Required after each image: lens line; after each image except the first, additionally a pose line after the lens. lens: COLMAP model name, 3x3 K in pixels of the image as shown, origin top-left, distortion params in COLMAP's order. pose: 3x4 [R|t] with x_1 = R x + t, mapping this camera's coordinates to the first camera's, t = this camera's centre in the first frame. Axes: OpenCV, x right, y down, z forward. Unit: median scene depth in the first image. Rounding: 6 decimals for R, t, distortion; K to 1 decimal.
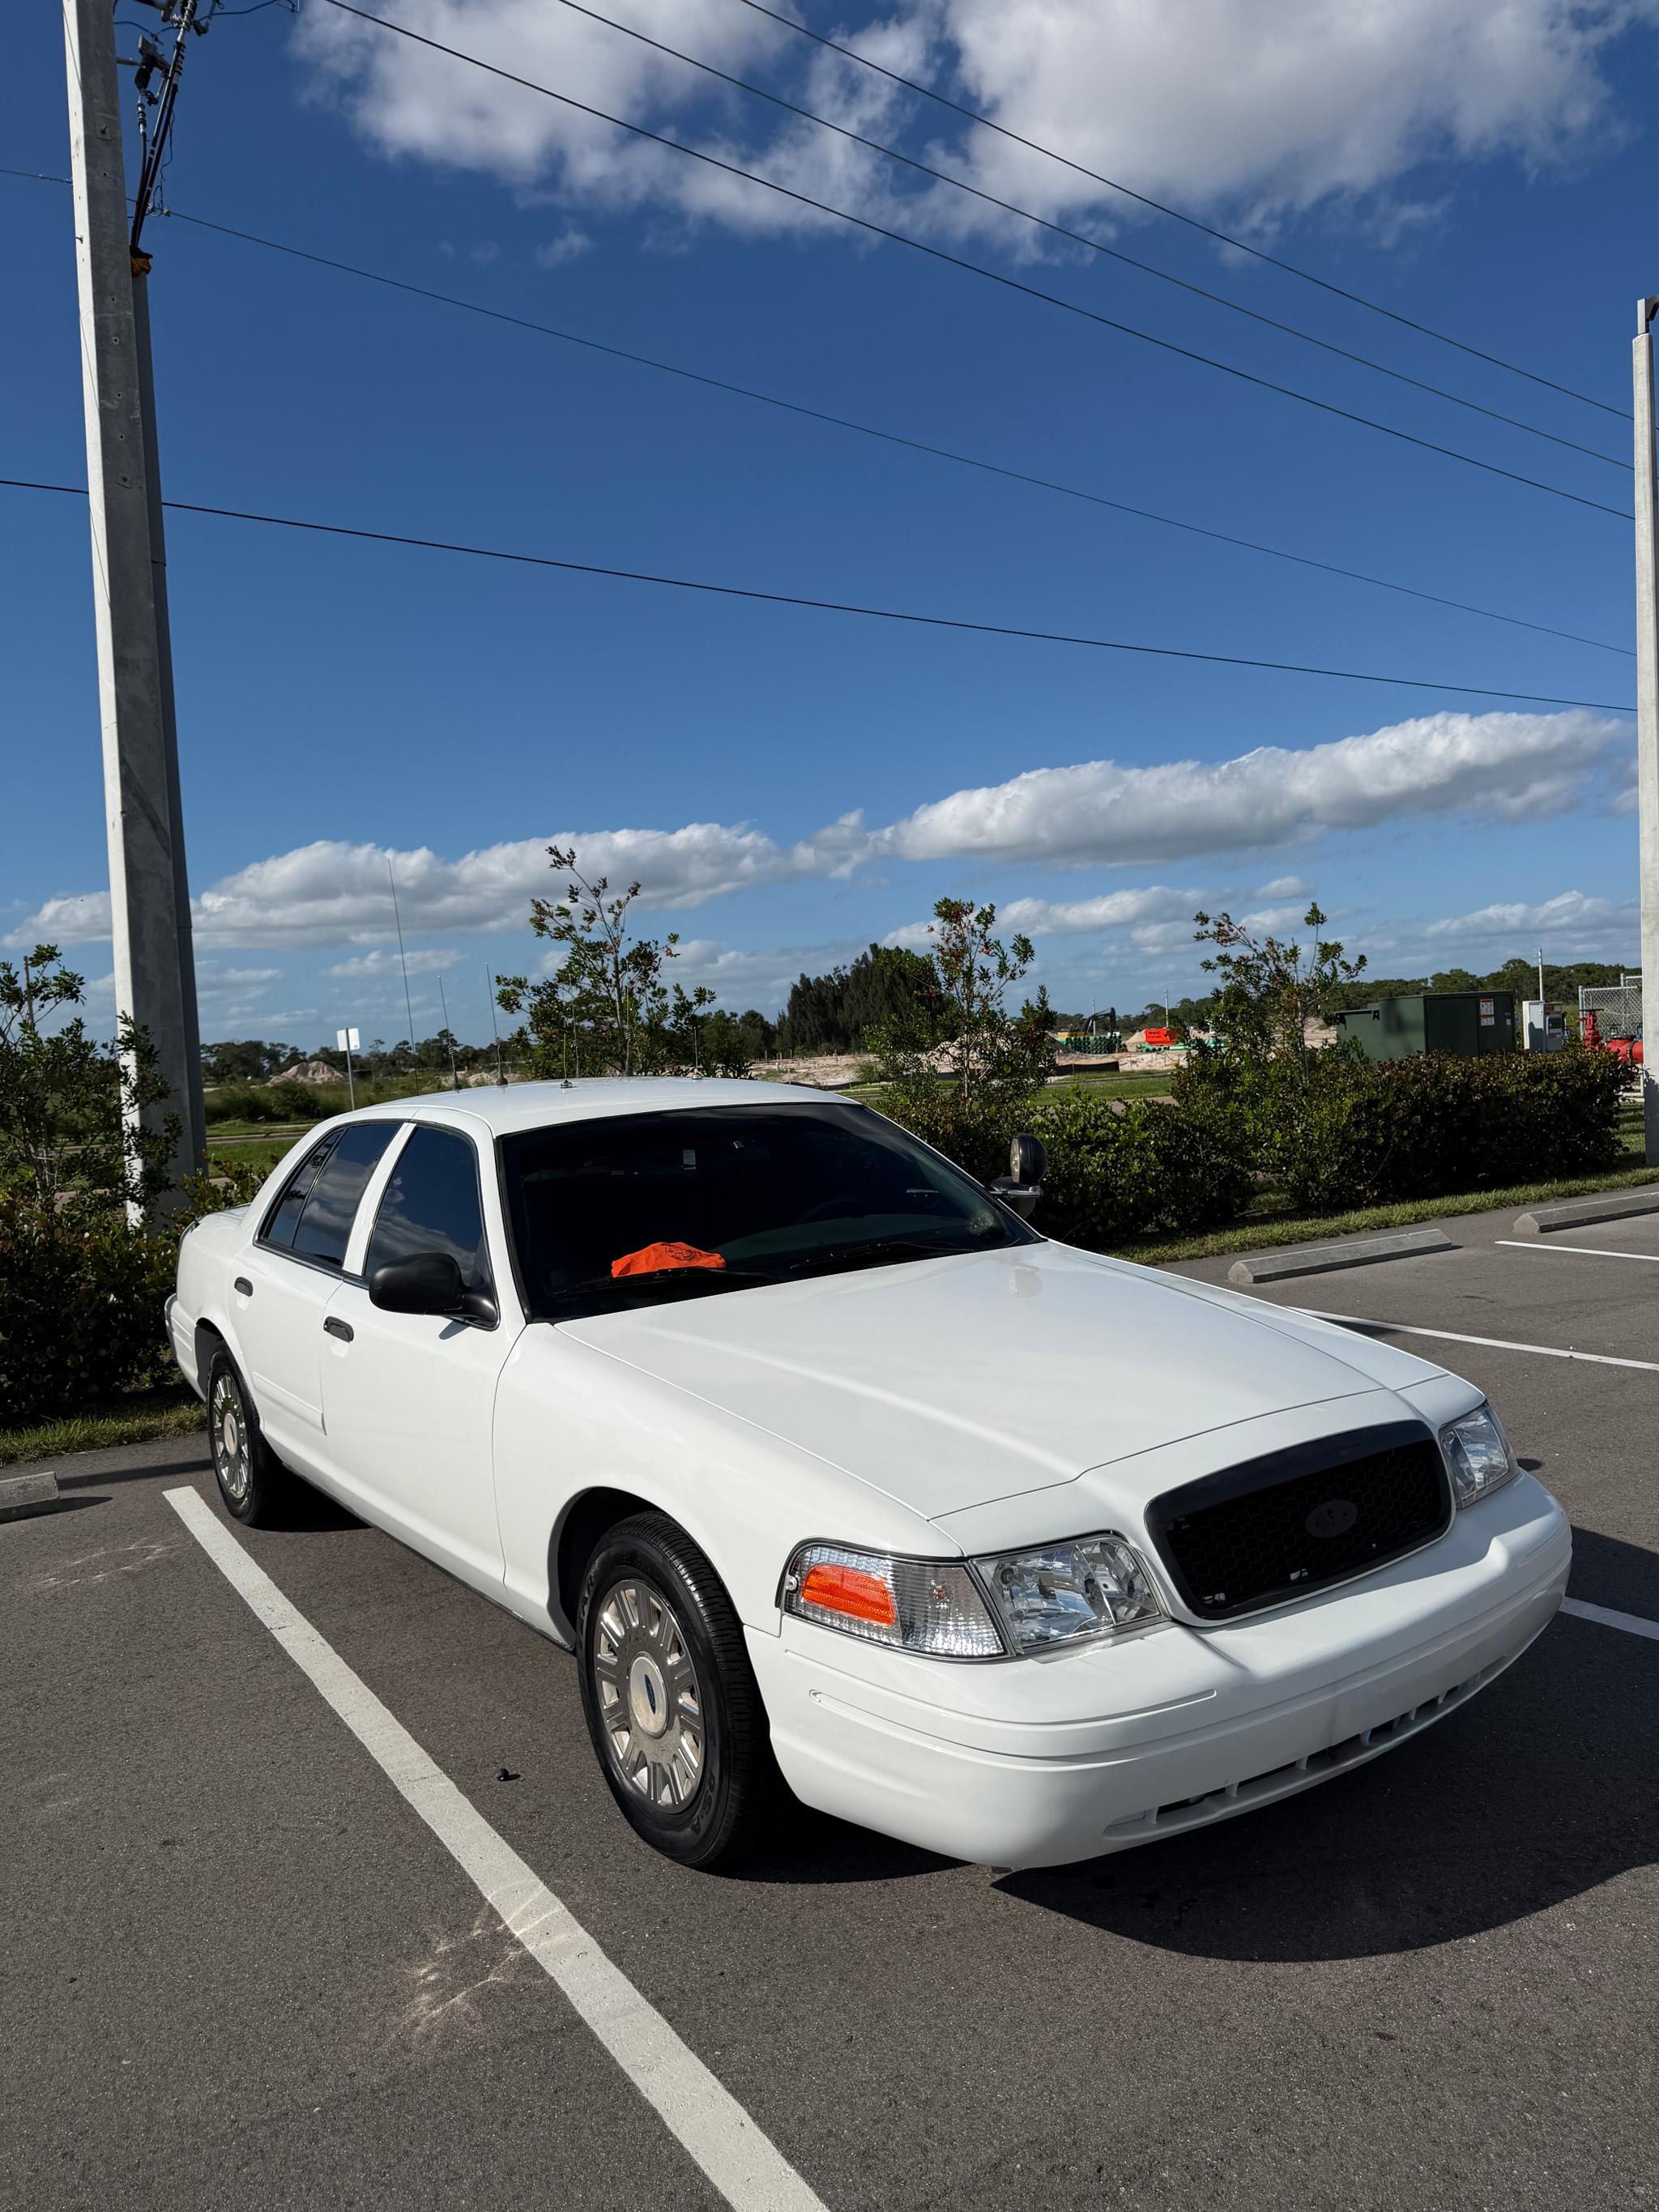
lens RADIAL K [[1577.6, 0, 811.7], [0, 1577.6, 1130.4], [0, 0, 1]] dist [0.081914, -0.061109]
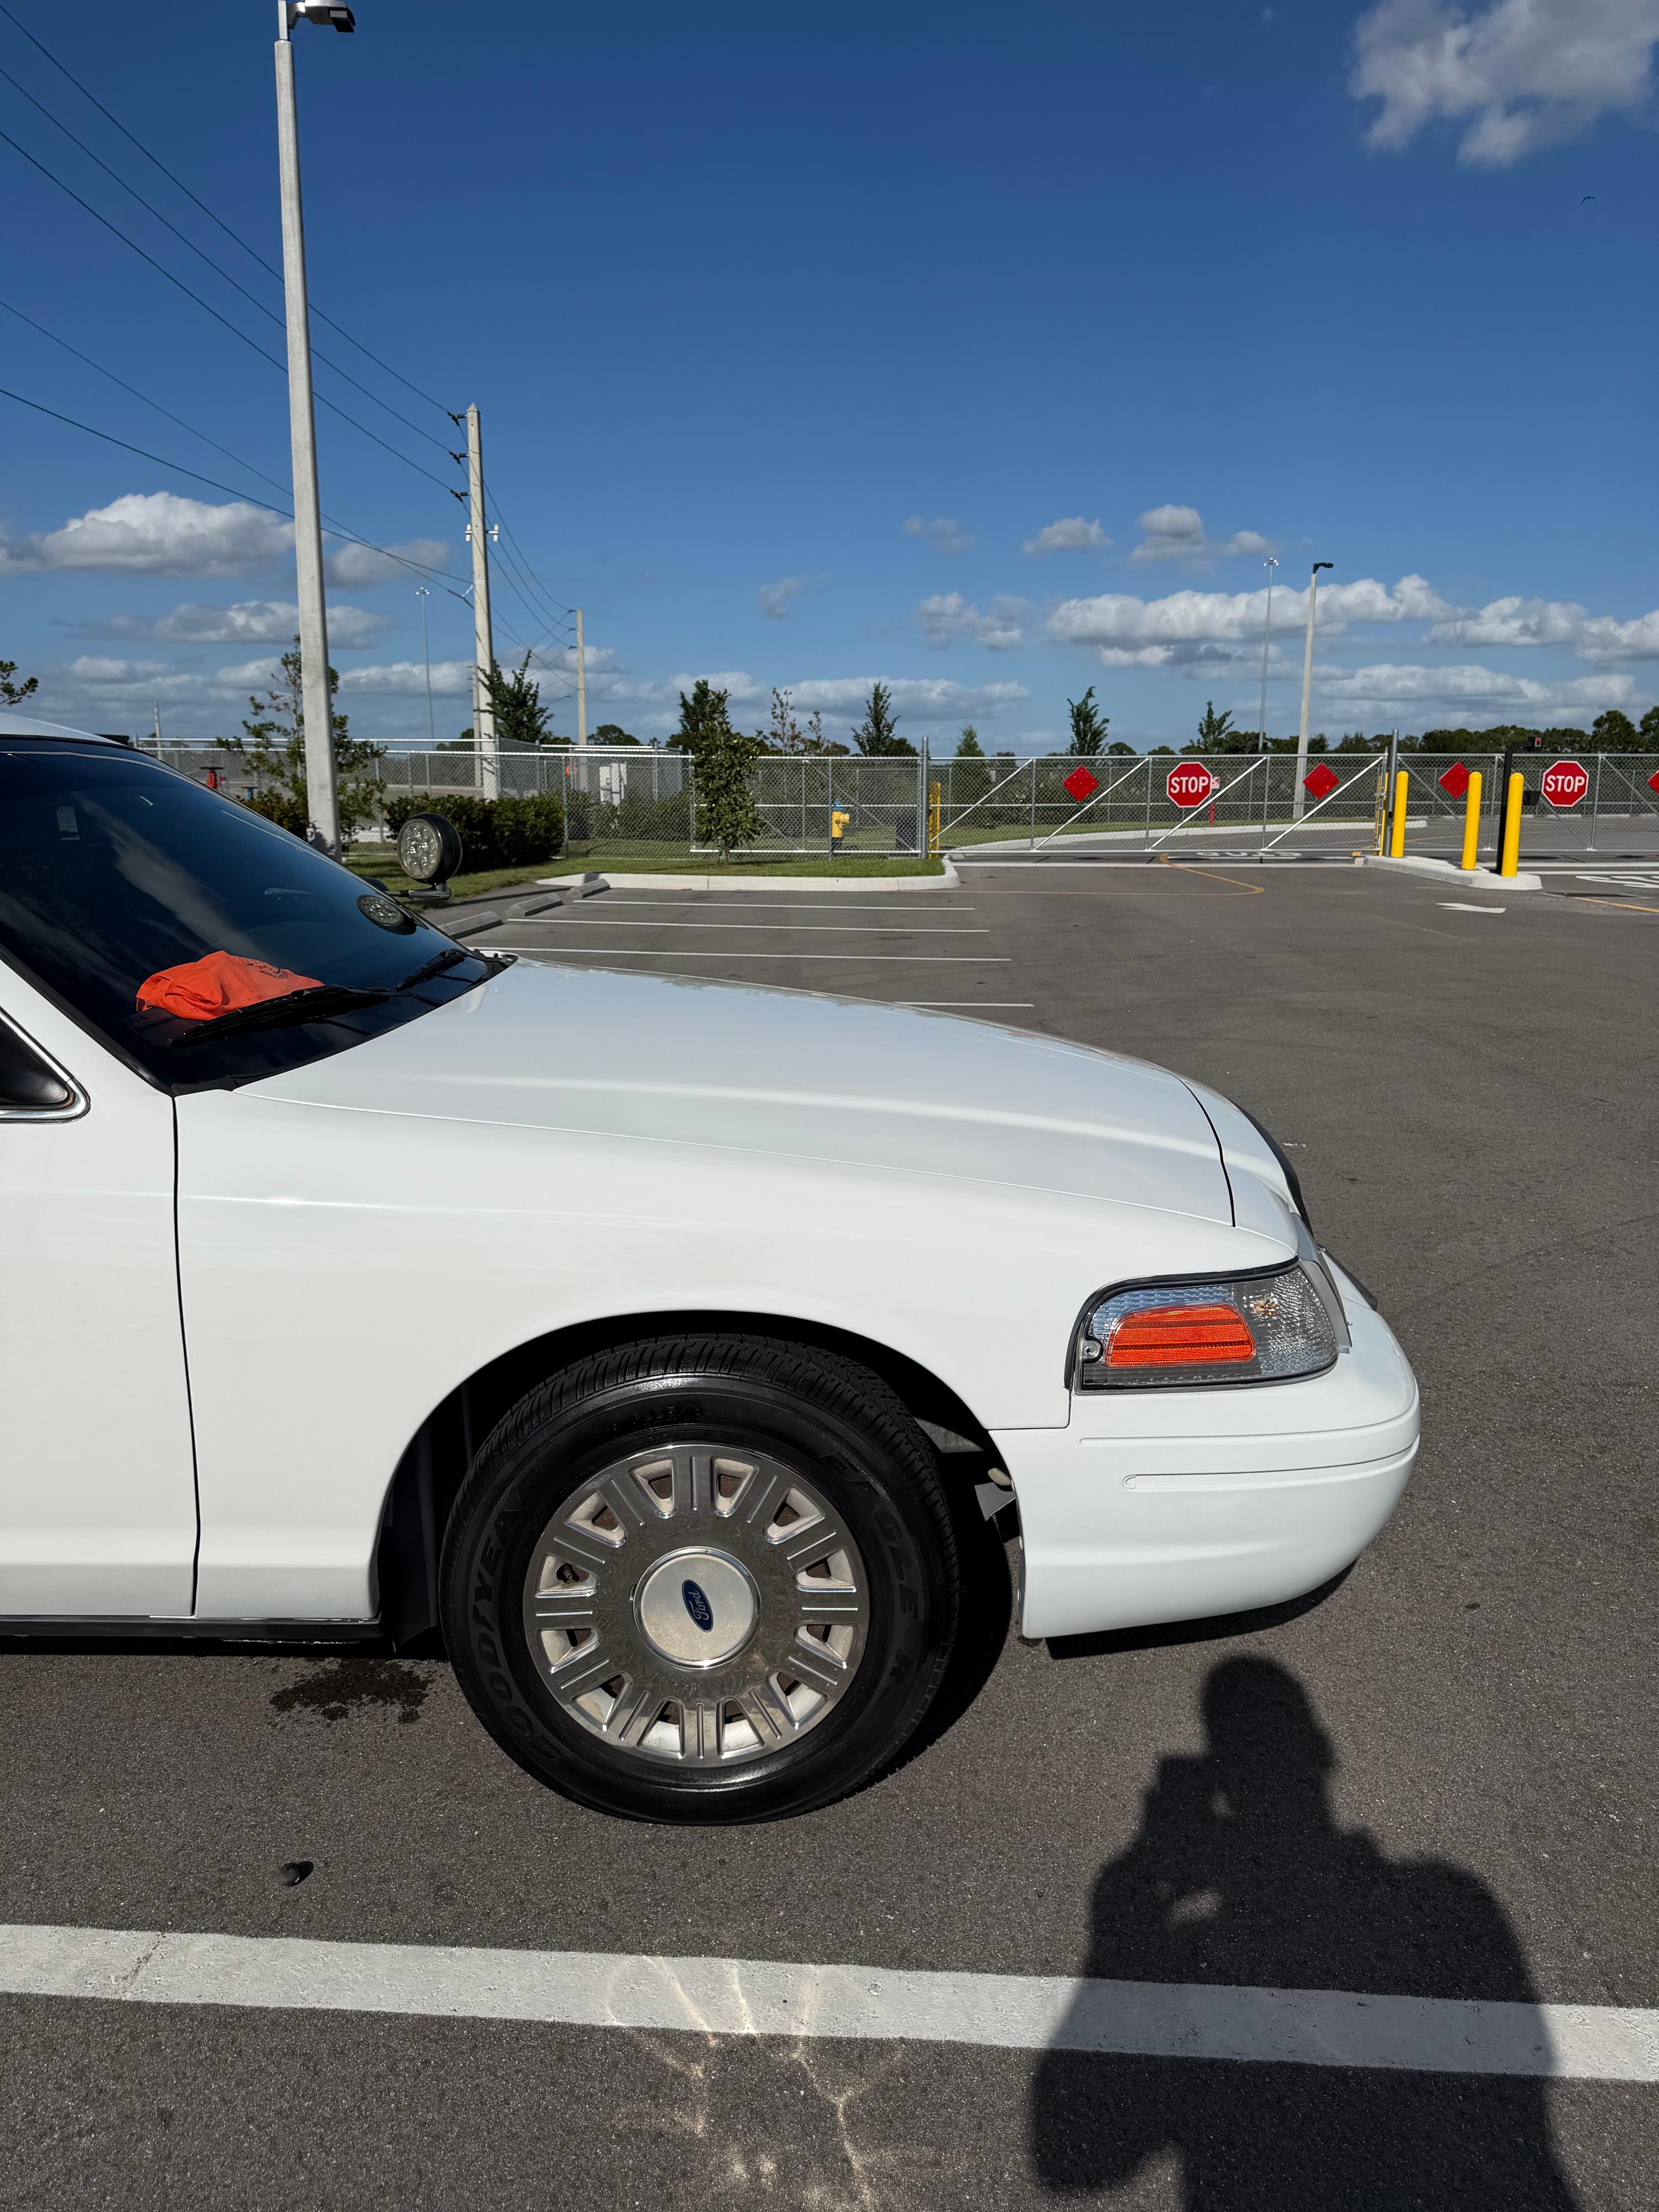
lens RADIAL K [[1577.6, 0, 843.5], [0, 1577.6, 1107.1], [0, 0, 1]] dist [0.081914, -0.061109]
pose [[0.569238, -0.104790, 0.815467, -0.476050], [0.008820, 0.992566, 0.121391, 0.061239], [-0.822125, -0.061908, 0.565930, 0.496319]]
